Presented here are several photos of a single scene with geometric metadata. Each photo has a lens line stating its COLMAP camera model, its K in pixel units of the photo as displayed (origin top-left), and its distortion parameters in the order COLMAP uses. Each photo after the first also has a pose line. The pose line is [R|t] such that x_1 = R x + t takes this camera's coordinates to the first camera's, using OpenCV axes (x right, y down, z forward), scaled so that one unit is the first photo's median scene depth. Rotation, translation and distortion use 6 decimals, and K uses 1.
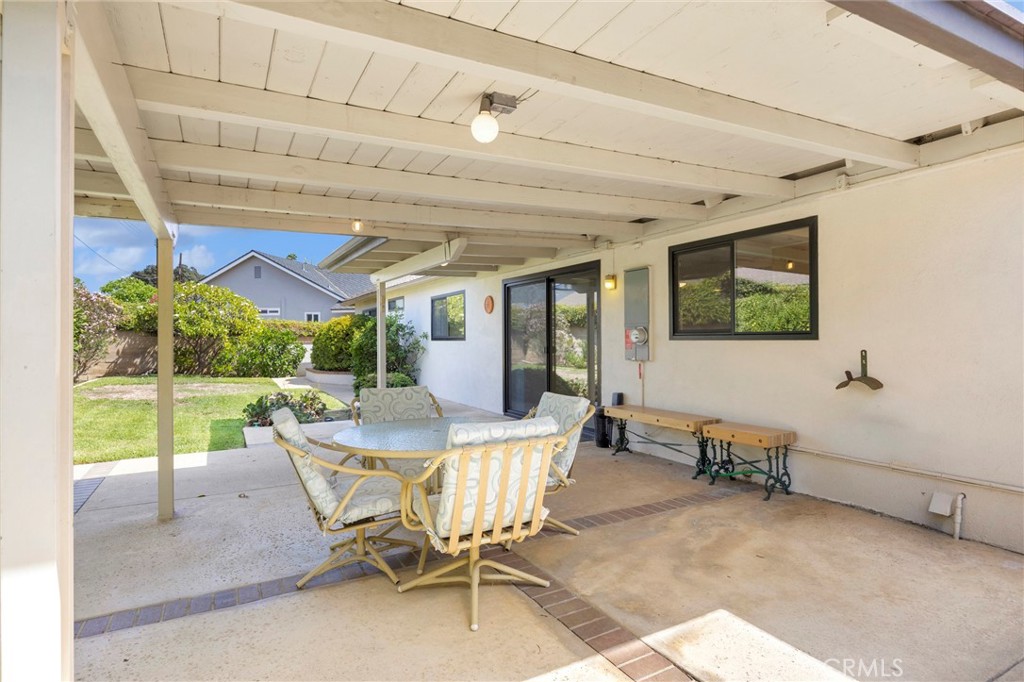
lens RADIAL K [[533.2, 0, 503.6], [0, 533.2, 342.8], [0, 0, 1]] dist [0.000242, 0.000282]
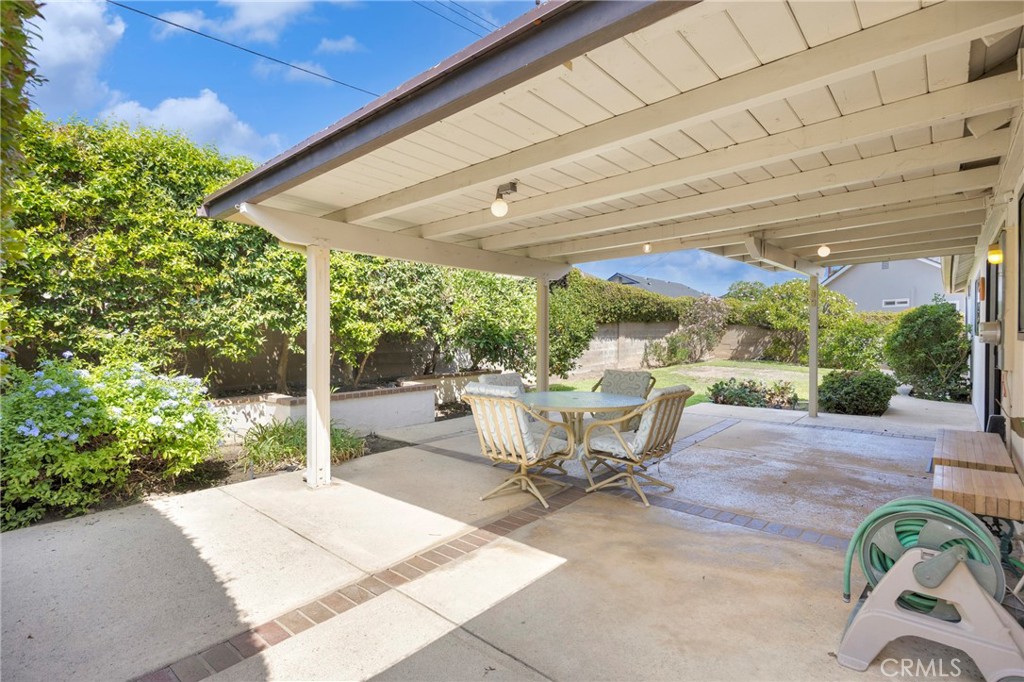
lens RADIAL K [[490.9, 0, 506.9], [0, 490.9, 339.2], [0, 0, 1]] dist [-0.003681, -0.000200]
pose [[0.346533, 0.017144, -0.937881, 0.209143], [-0.007745, 0.999851, 0.015415, -0.002657], [0.938006, 0.001922, 0.346614, 0.072667]]
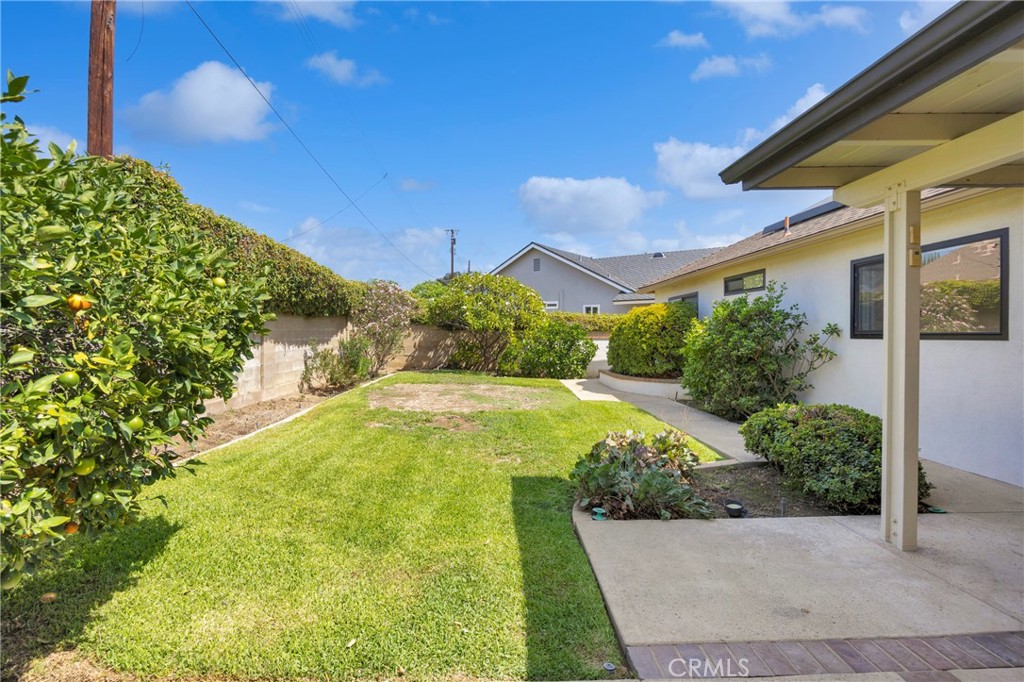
lens RADIAL K [[490.9, 0, 512.1], [0, 490.9, 339.2], [0, 0, 1]] dist [-0.003681, -0.000200]
pose [[0.897824, 0.011349, -0.440207, -0.161650], [-0.009653, 0.999935, 0.006090, -0.002493], [0.440248, -0.001219, 0.897876, 0.268879]]
